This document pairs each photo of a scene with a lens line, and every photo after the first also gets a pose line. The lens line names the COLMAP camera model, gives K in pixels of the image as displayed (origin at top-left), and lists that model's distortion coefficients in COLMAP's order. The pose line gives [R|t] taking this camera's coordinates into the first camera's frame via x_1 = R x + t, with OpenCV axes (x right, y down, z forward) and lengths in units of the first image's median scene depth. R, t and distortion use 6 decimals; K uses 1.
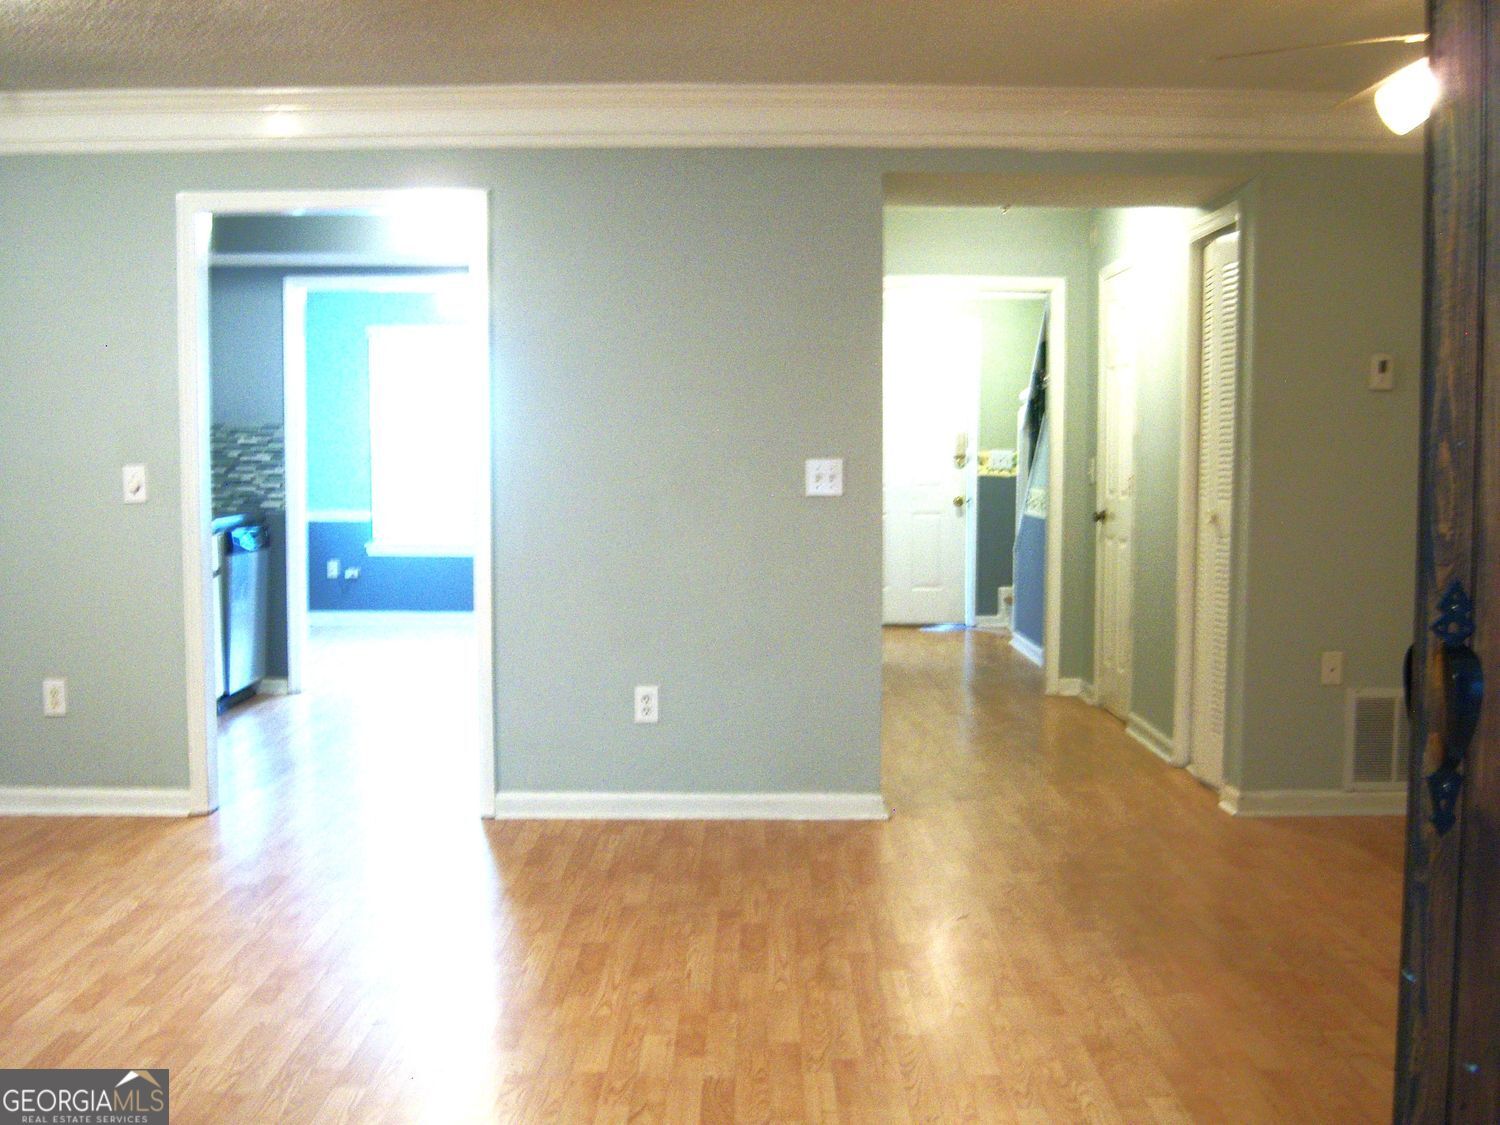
lens RADIAL K [[1618.3, 0, 743.7], [0, 1618.3, 562.8], [0, 0, 1]] dist [-0.089494, 0.000000]
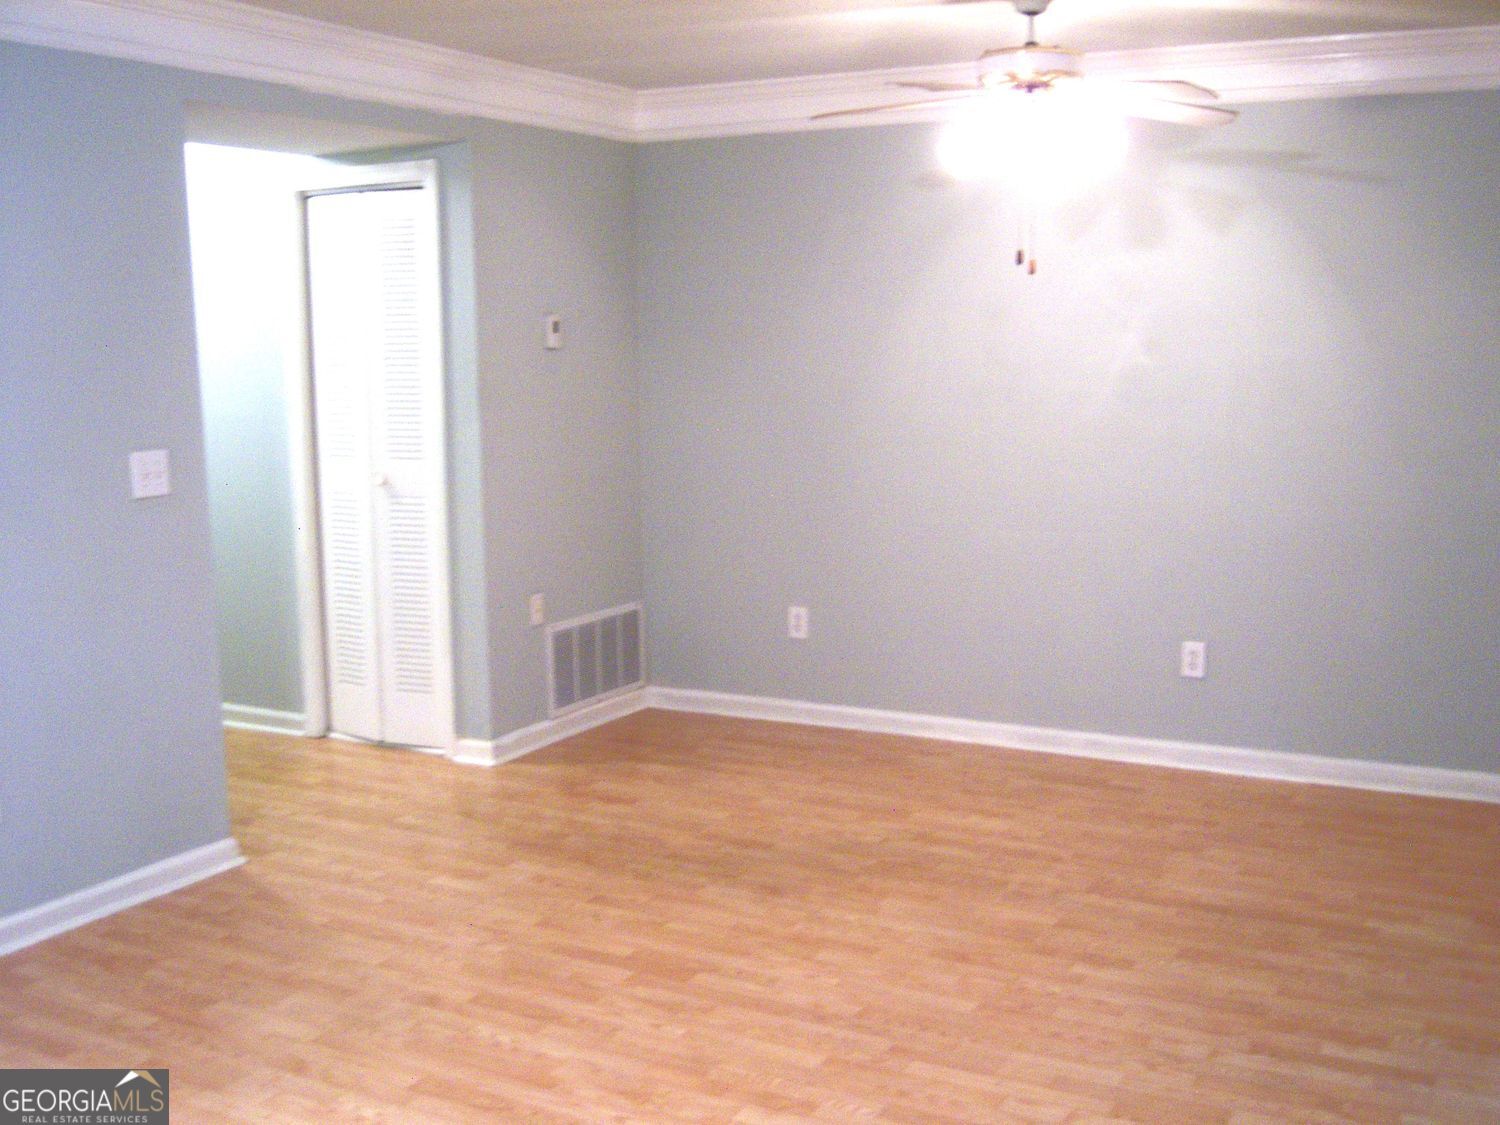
lens RADIAL K [[1618.3, 0, 747.4], [0, 1618.3, 563.9], [0, 0, 1]] dist [-0.089494, 0.000000]
pose [[0.484454, -0.132409, 0.864738, -0.578317], [0.082014, 0.991000, 0.105796, -0.078713], [-0.870964, 0.019667, 0.490953, 0.401554]]
